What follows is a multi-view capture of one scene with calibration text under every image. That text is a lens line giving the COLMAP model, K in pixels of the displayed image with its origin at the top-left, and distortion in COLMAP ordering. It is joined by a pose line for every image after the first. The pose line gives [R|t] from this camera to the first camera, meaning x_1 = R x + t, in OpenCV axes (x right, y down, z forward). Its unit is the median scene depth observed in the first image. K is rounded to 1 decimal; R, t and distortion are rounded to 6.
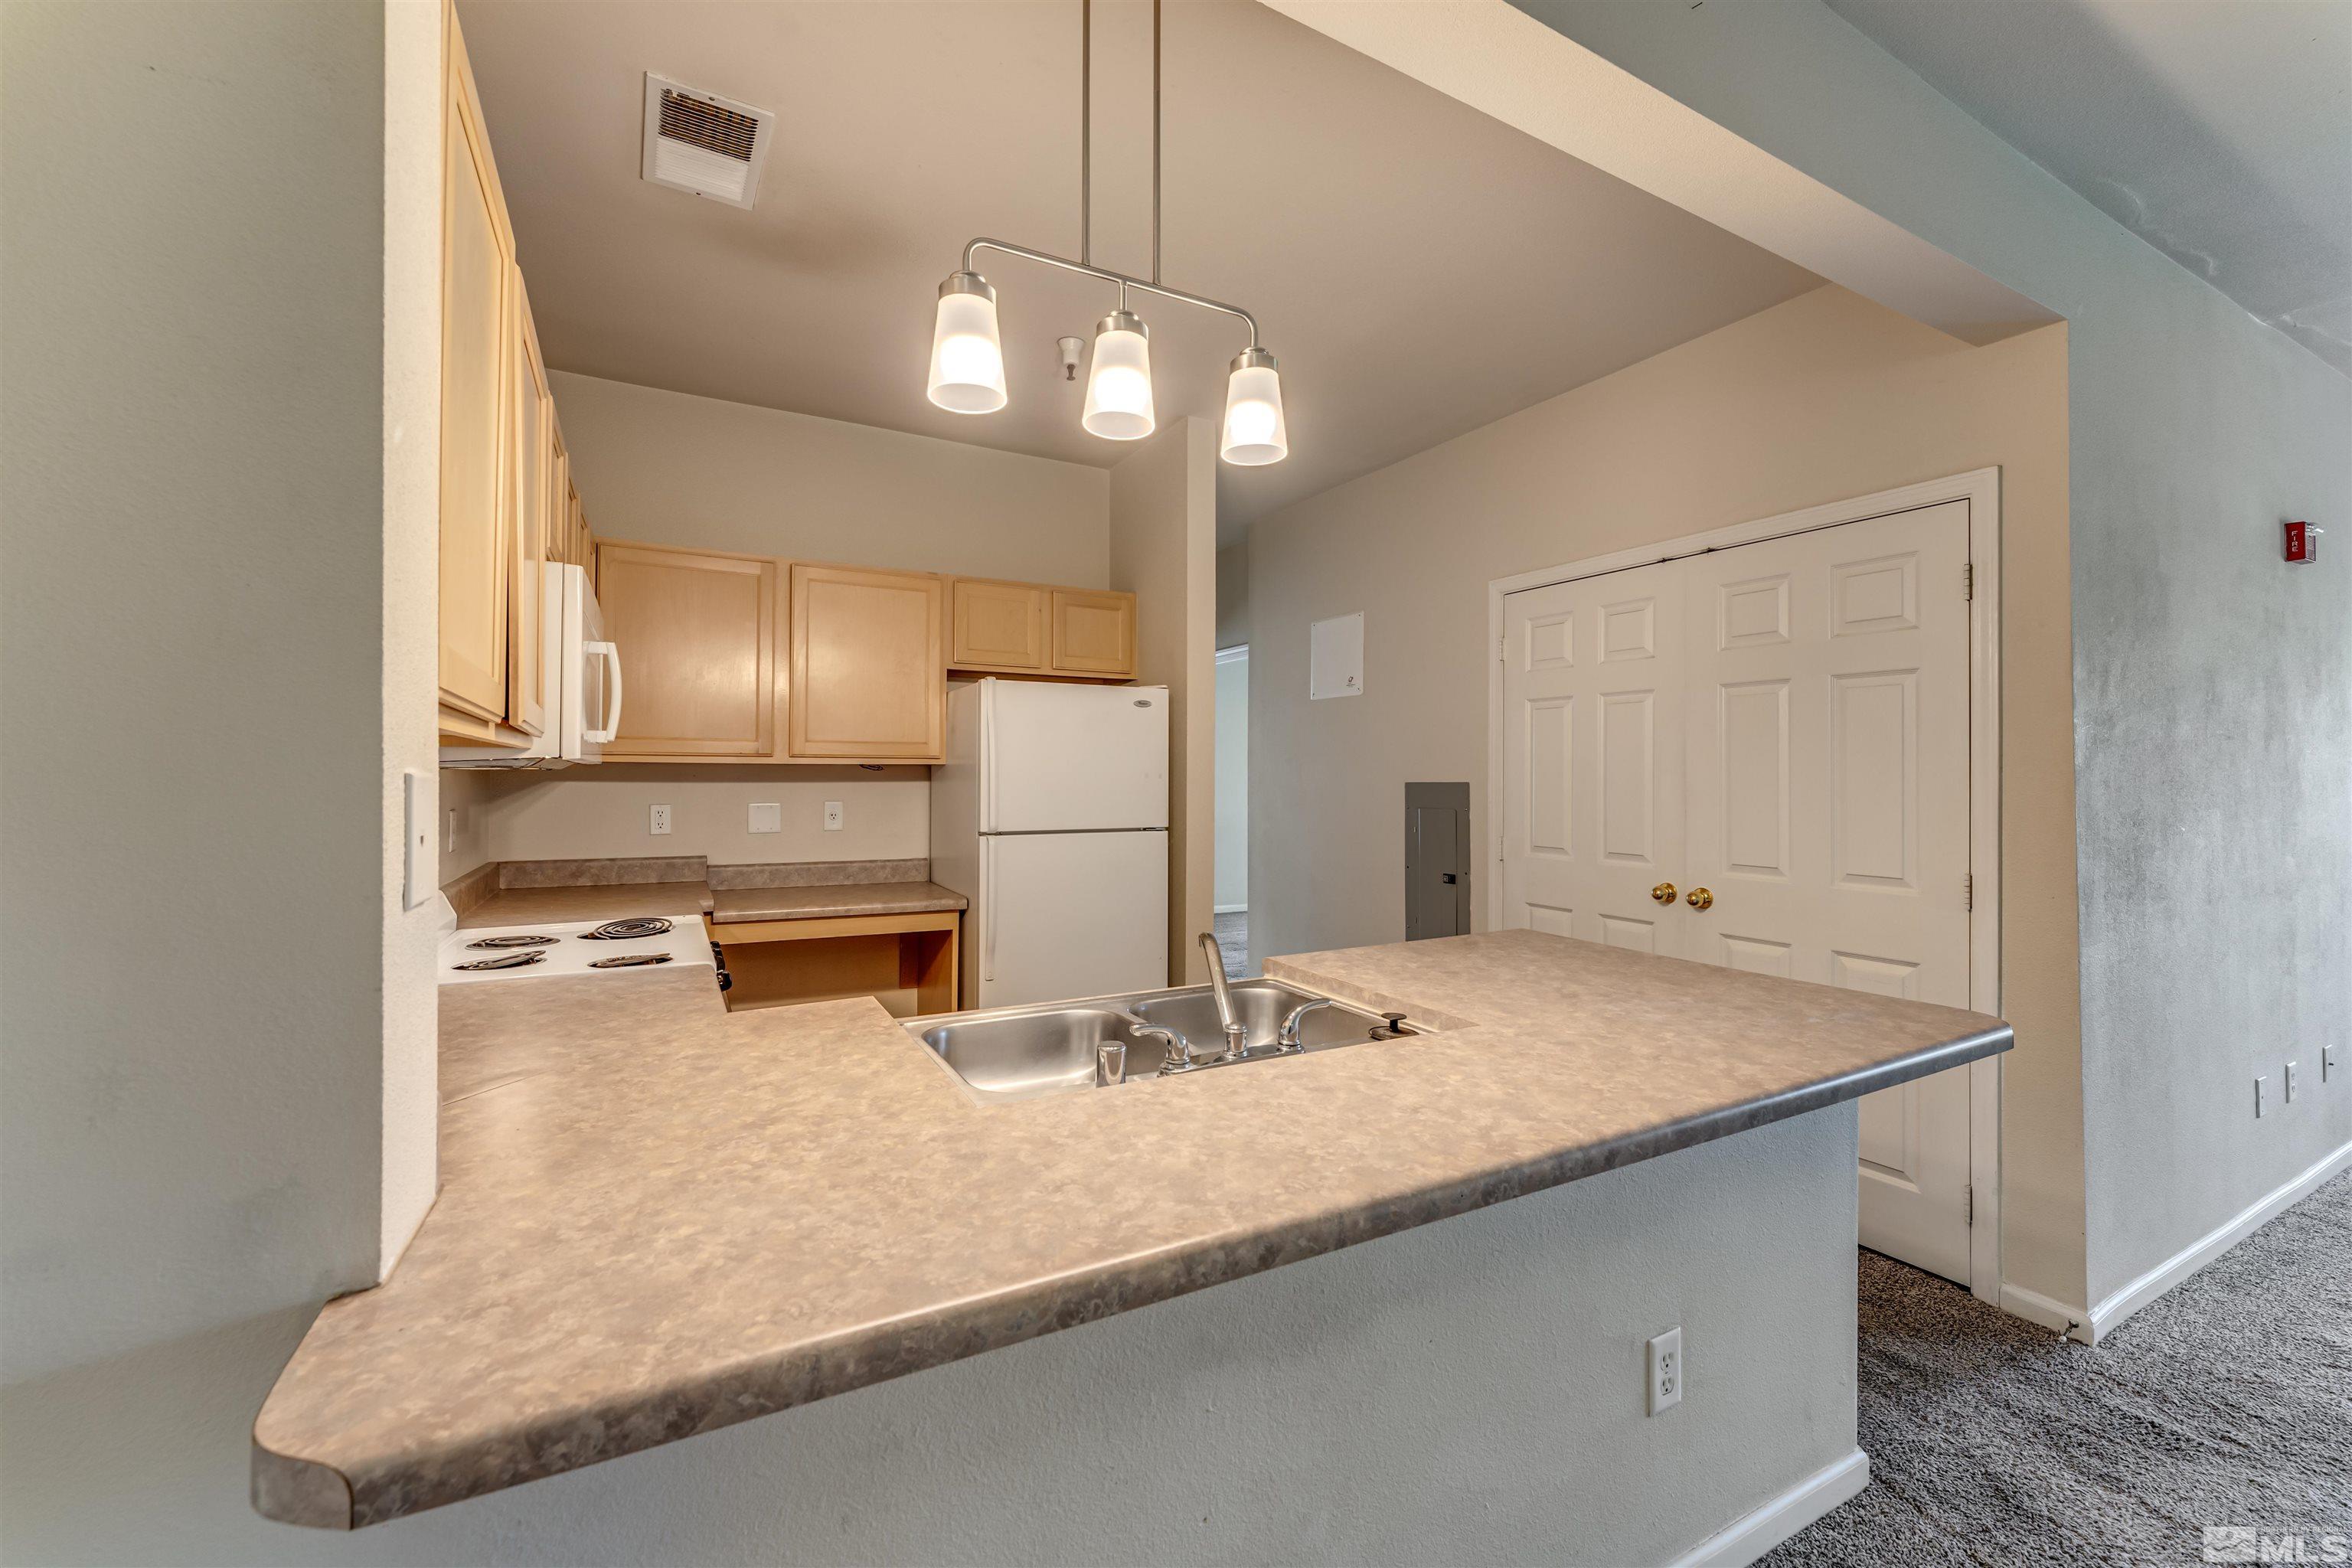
lens RADIAL K [[948.3, 0, 1170.5], [0, 948.3, 777.0], [0, 0, 1]] dist [0.000769, -0.000170]
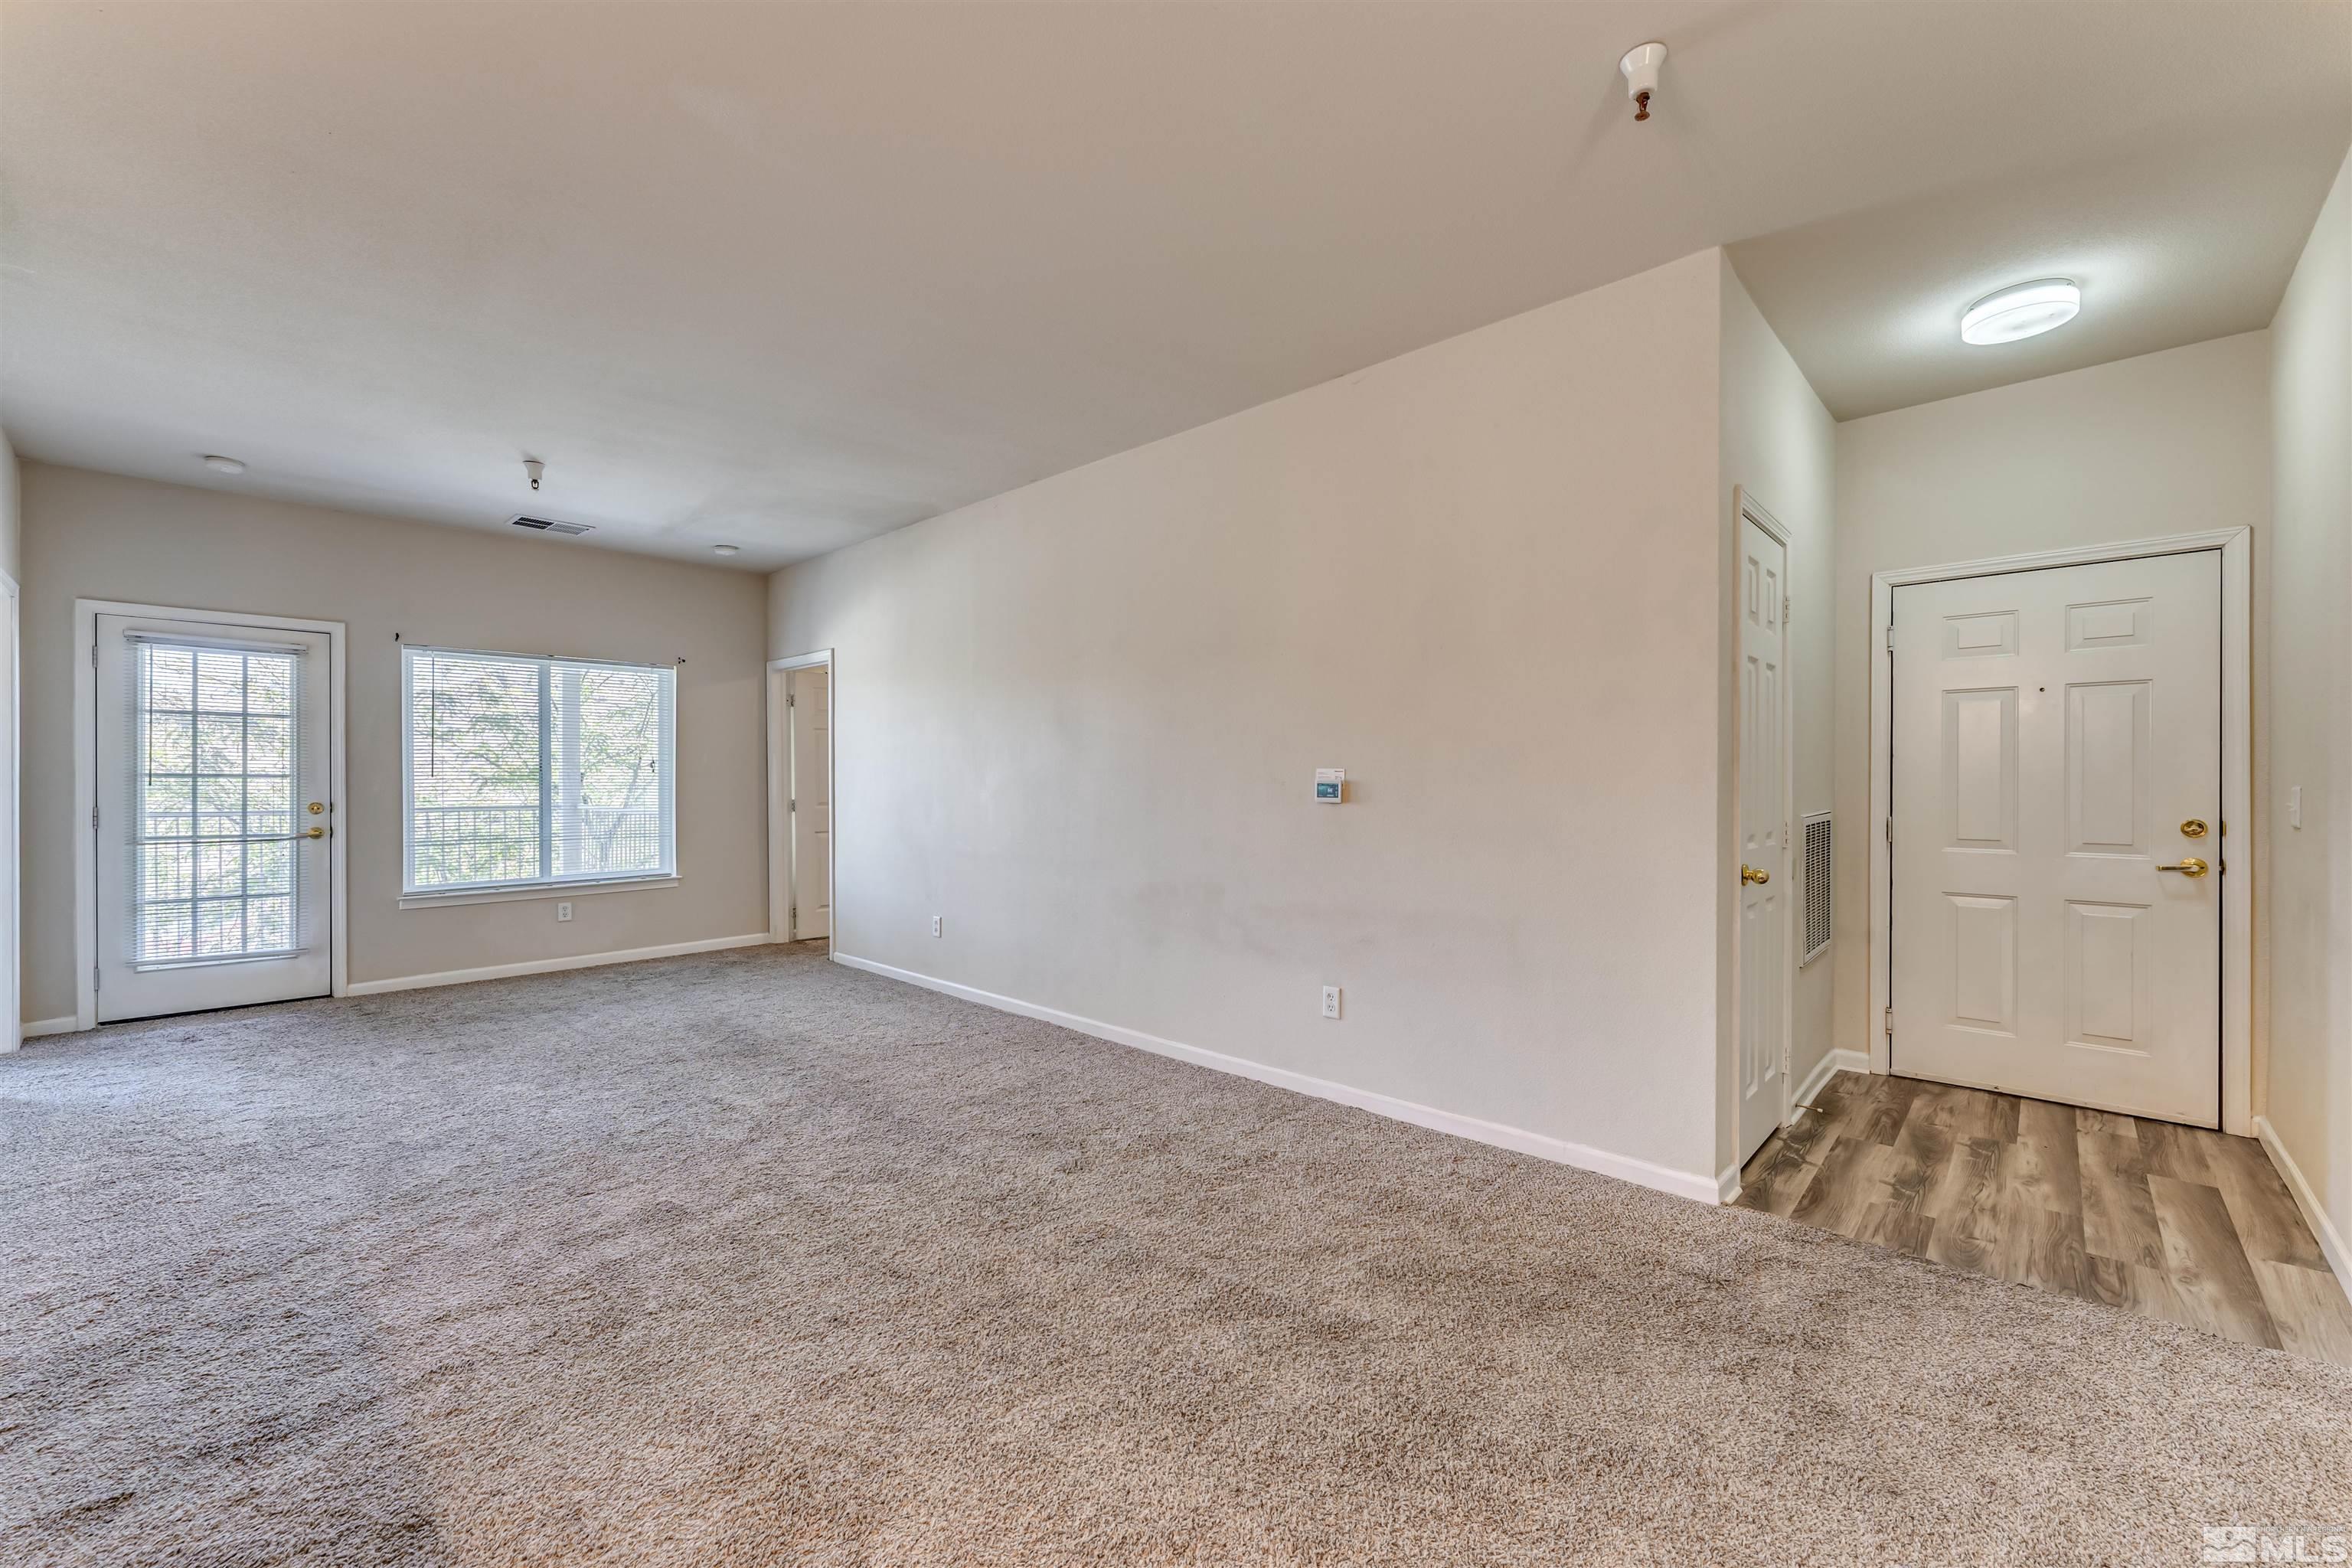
lens RADIAL K [[931.8, 0, 1175.0], [0, 931.8, 784.9], [0, 0, 1]] dist [0.000709, 0.000156]
pose [[-0.310794, -0.006839, 0.950453, -0.068672], [-0.004126, 0.999974, 0.005846, 0.030133], [-0.950468, -0.002105, -0.310814, 0.112231]]
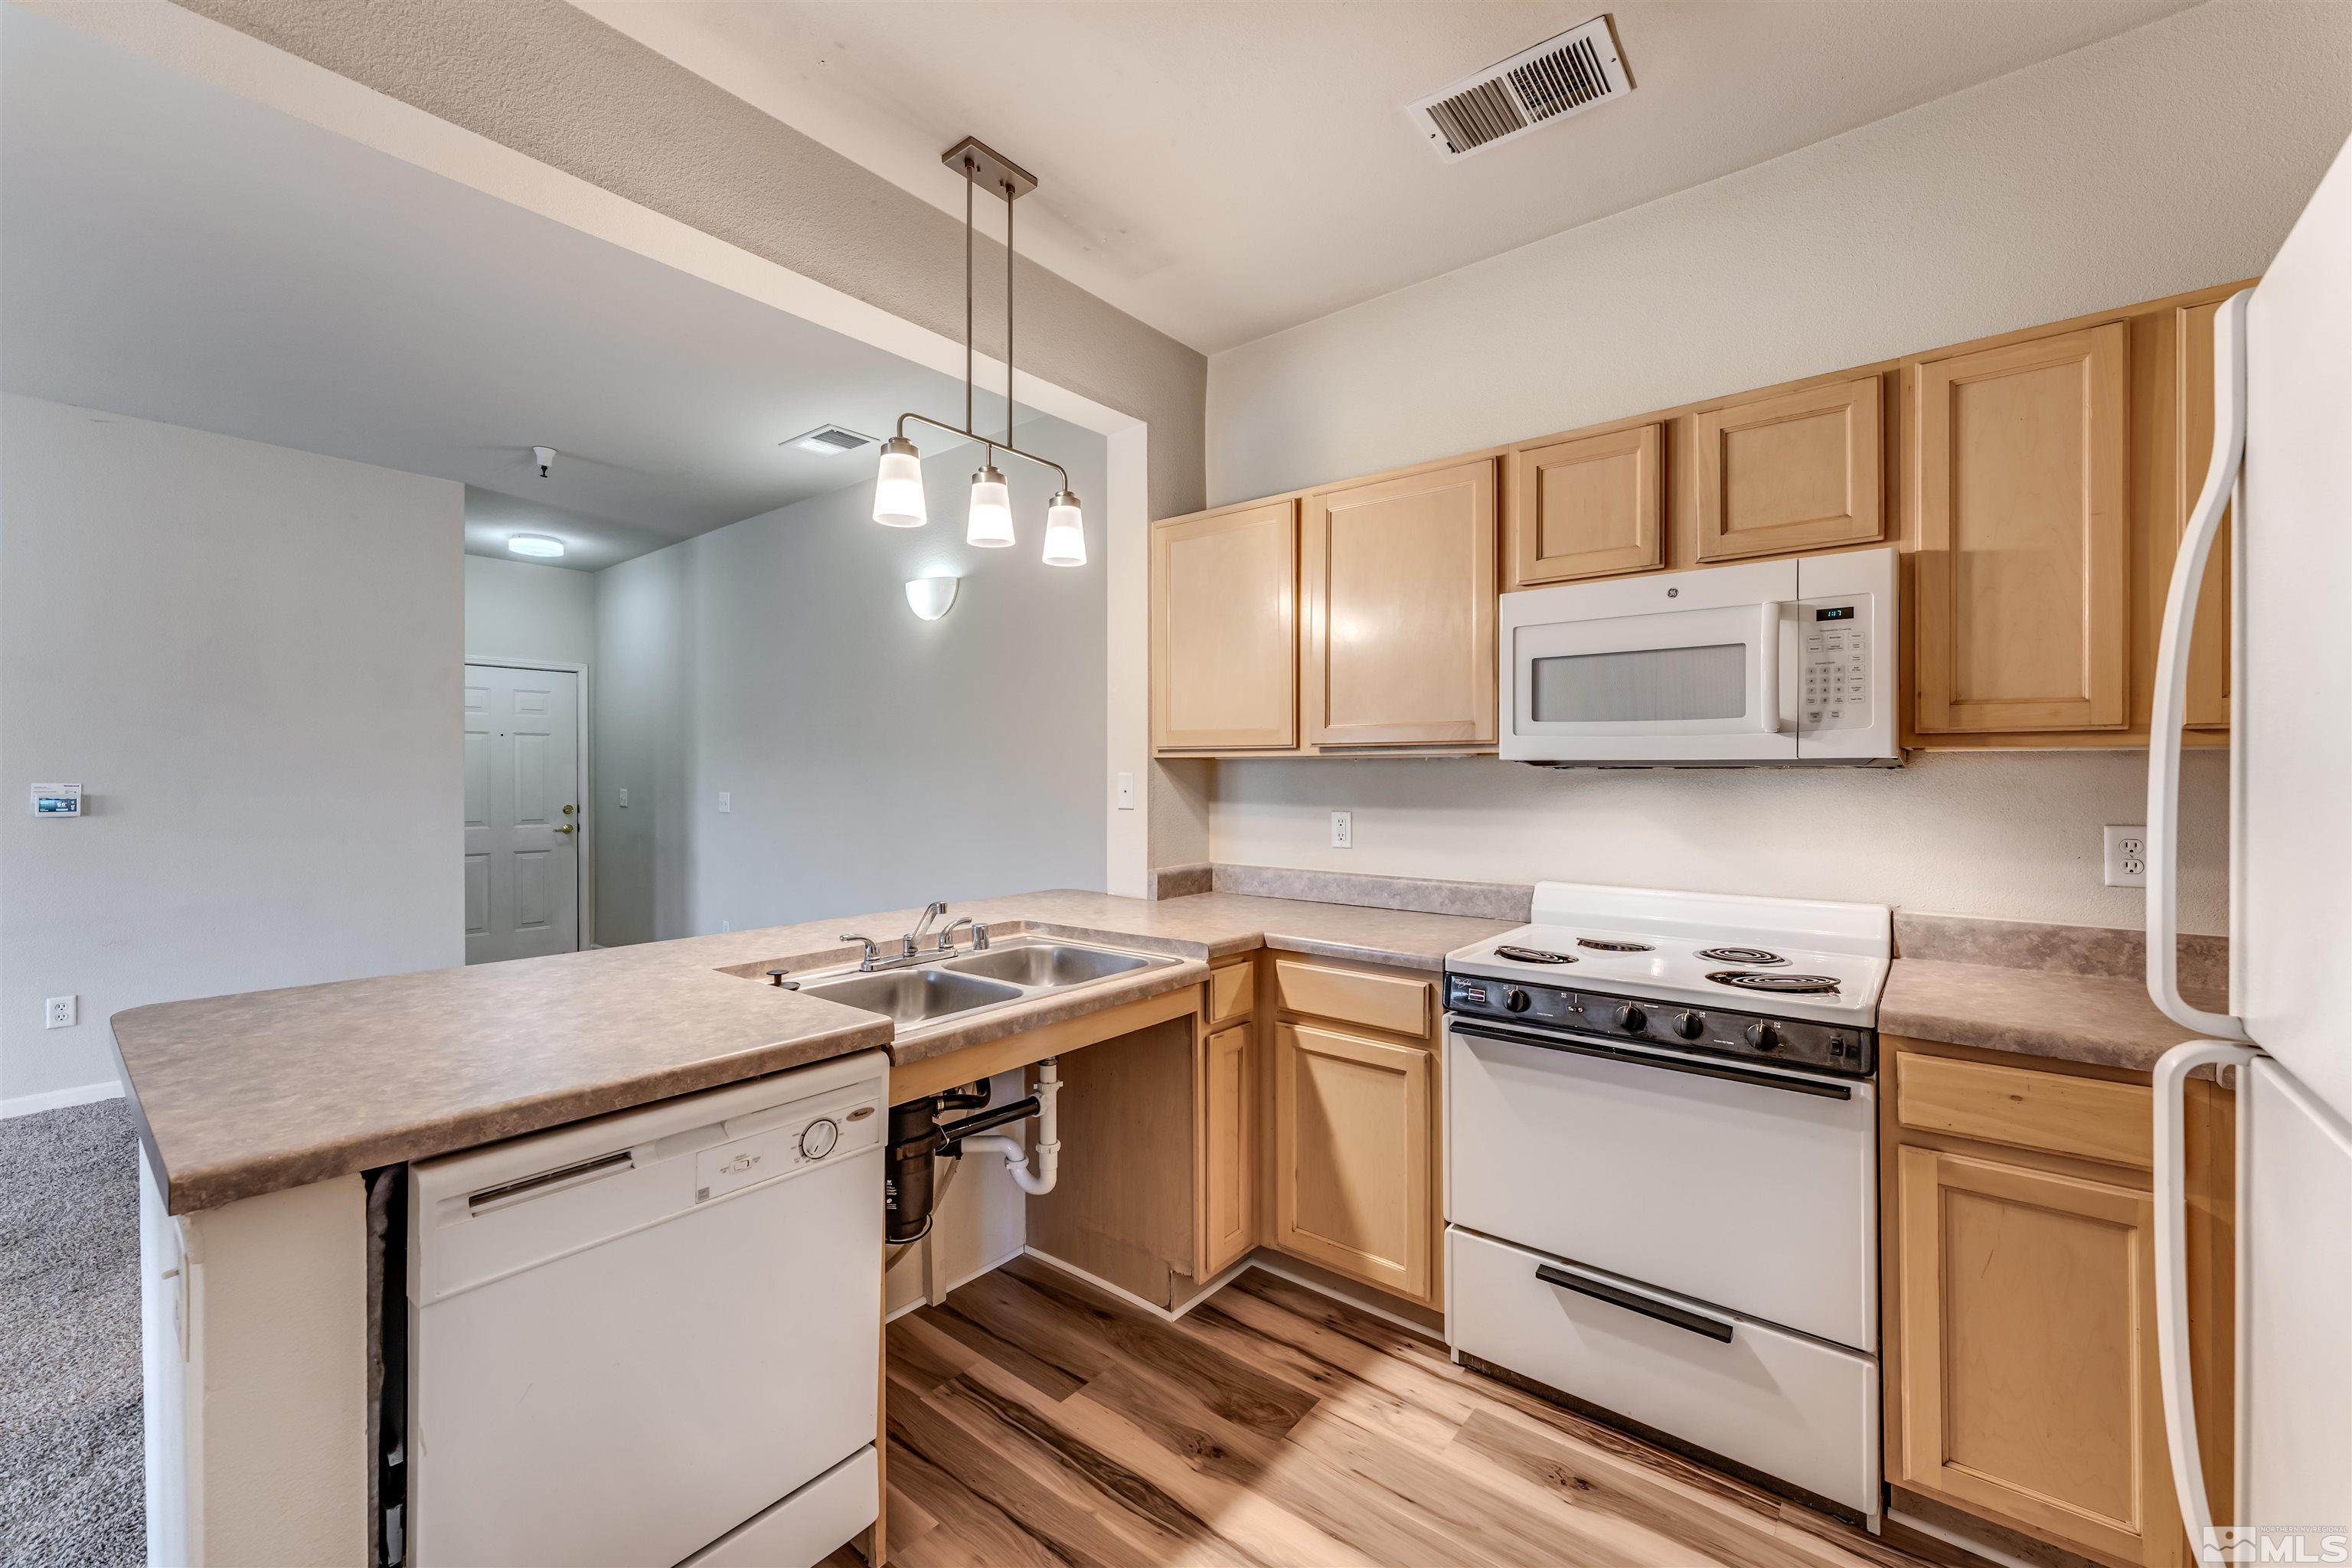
lens RADIAL K [[941.5, 0, 1173.4], [0, 941.5, 774.3], [0, 0, 1]] dist [-0.000160, 0.000096]
pose [[-0.925309, -0.005374, -0.379176, 0.116425], [-0.004234, 0.999984, -0.003839, 0.002790], [0.379190, -0.001947, -0.925317, 1.203352]]
